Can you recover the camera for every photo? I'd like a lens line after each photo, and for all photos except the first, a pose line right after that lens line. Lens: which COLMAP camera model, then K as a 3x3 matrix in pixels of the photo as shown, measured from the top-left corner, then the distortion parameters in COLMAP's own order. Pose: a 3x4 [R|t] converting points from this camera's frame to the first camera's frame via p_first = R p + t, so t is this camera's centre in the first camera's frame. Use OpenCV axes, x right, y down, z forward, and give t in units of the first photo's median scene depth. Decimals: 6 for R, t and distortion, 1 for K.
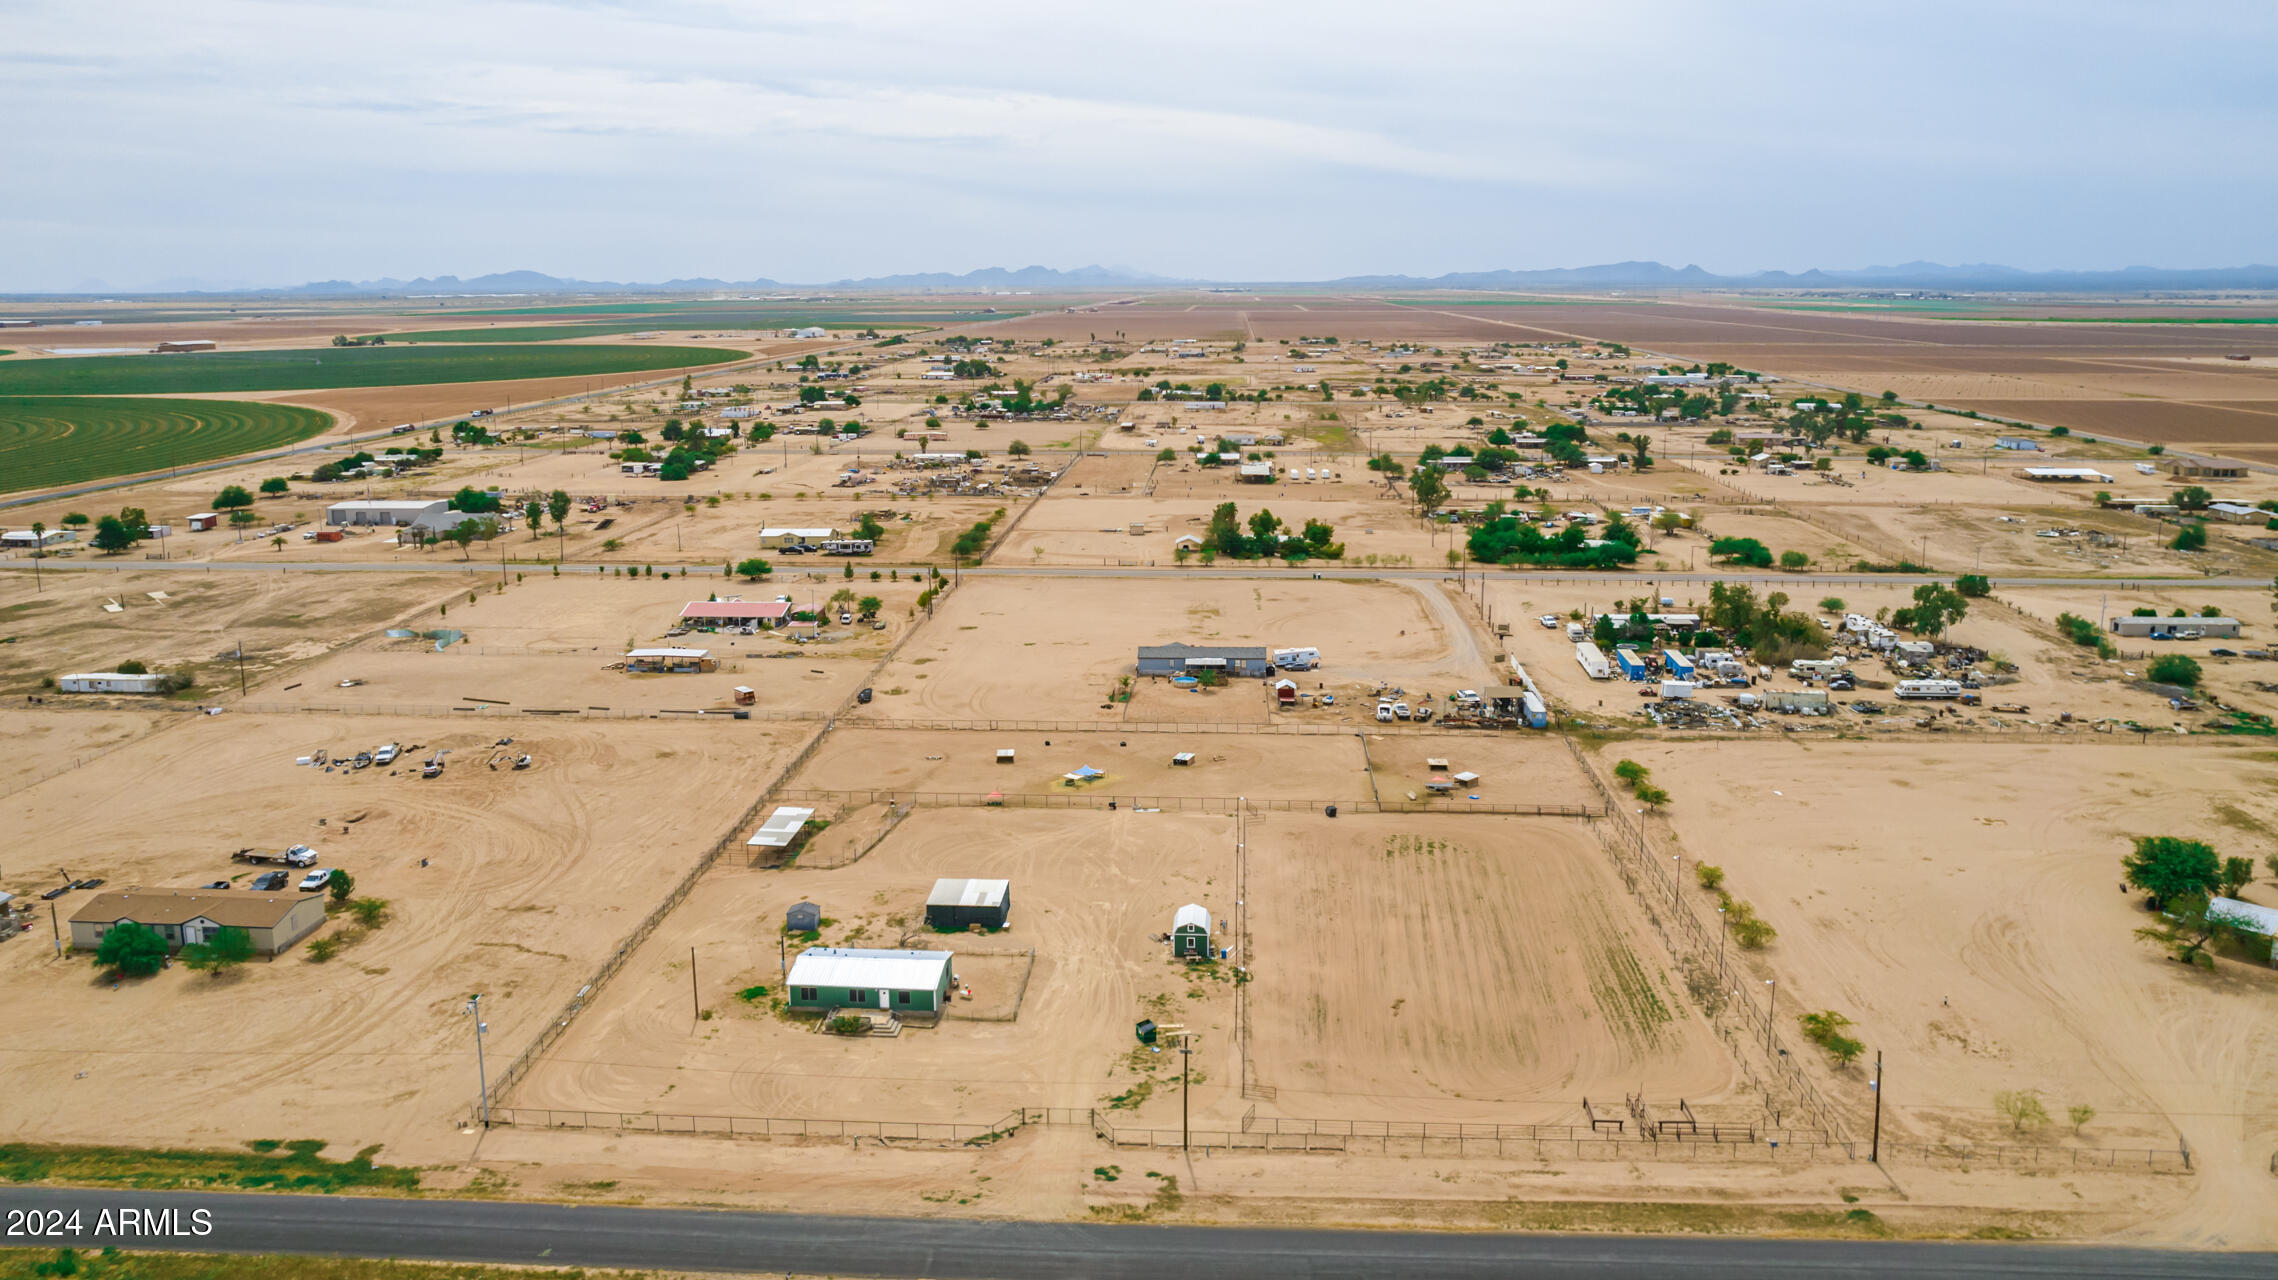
lens RADIAL K [[1543.0, 0, 1155.3], [0, 1543.0, 637.2], [0, 0, 1]] dist [-0.062269, 0.034315]
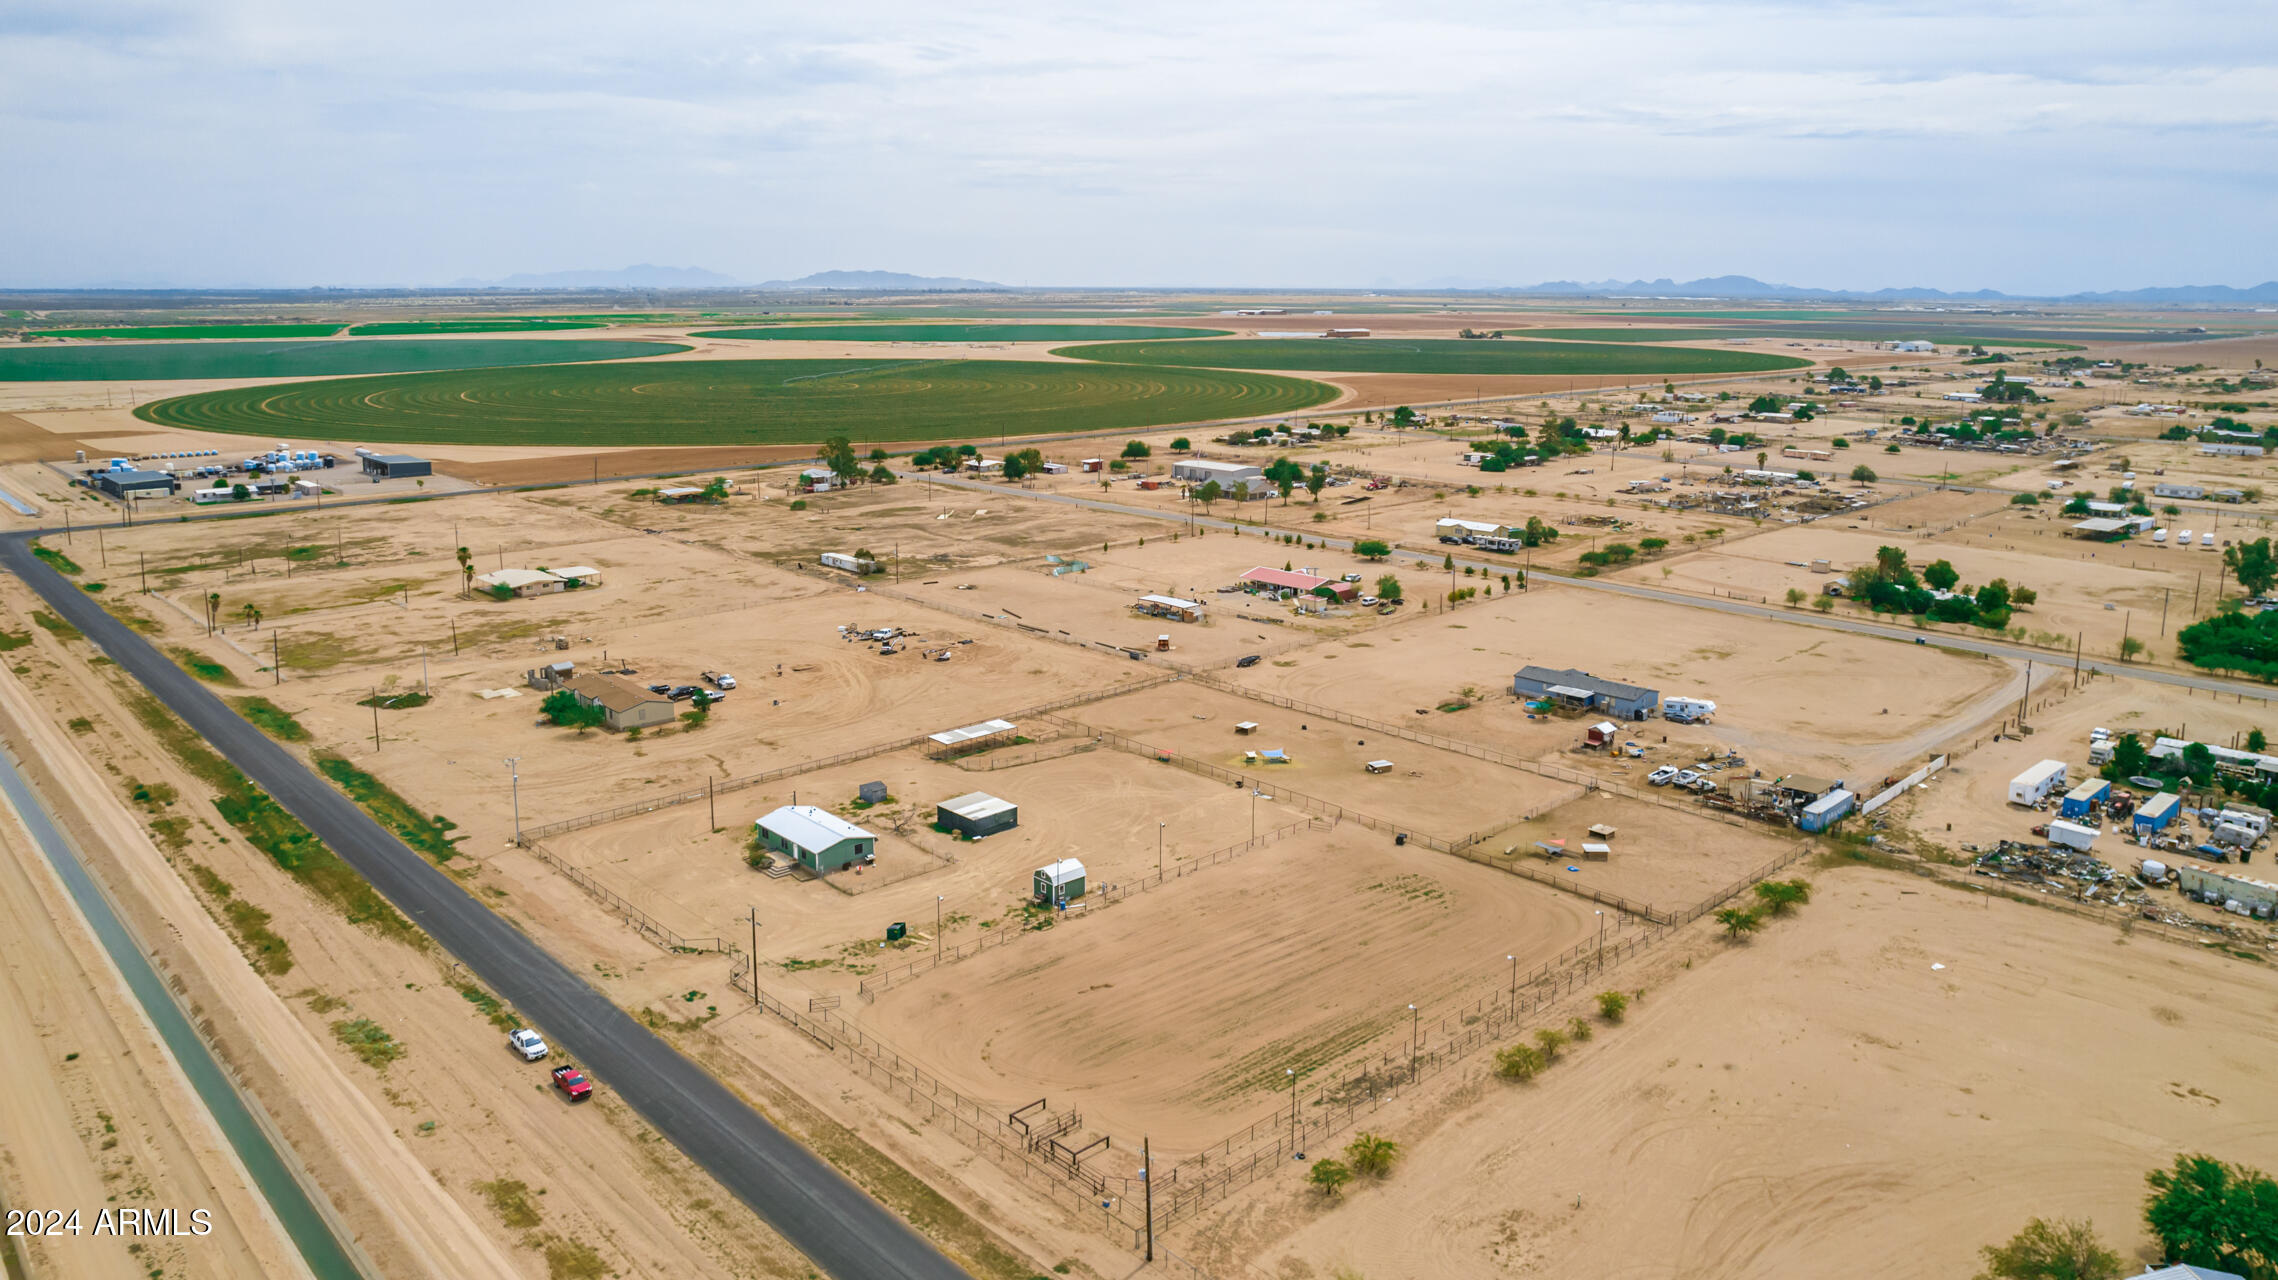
lens RADIAL K [[1518.9, 0, 1160.6], [0, 1518.9, 585.9], [0, 0, 1]] dist [-0.057743, 0.034120]
pose [[0.737108, 0.138820, -0.661362, 0.595305], [-0.160421, 0.986643, 0.028303, -0.044689], [0.656457, 0.085234, 0.749532, 0.175785]]
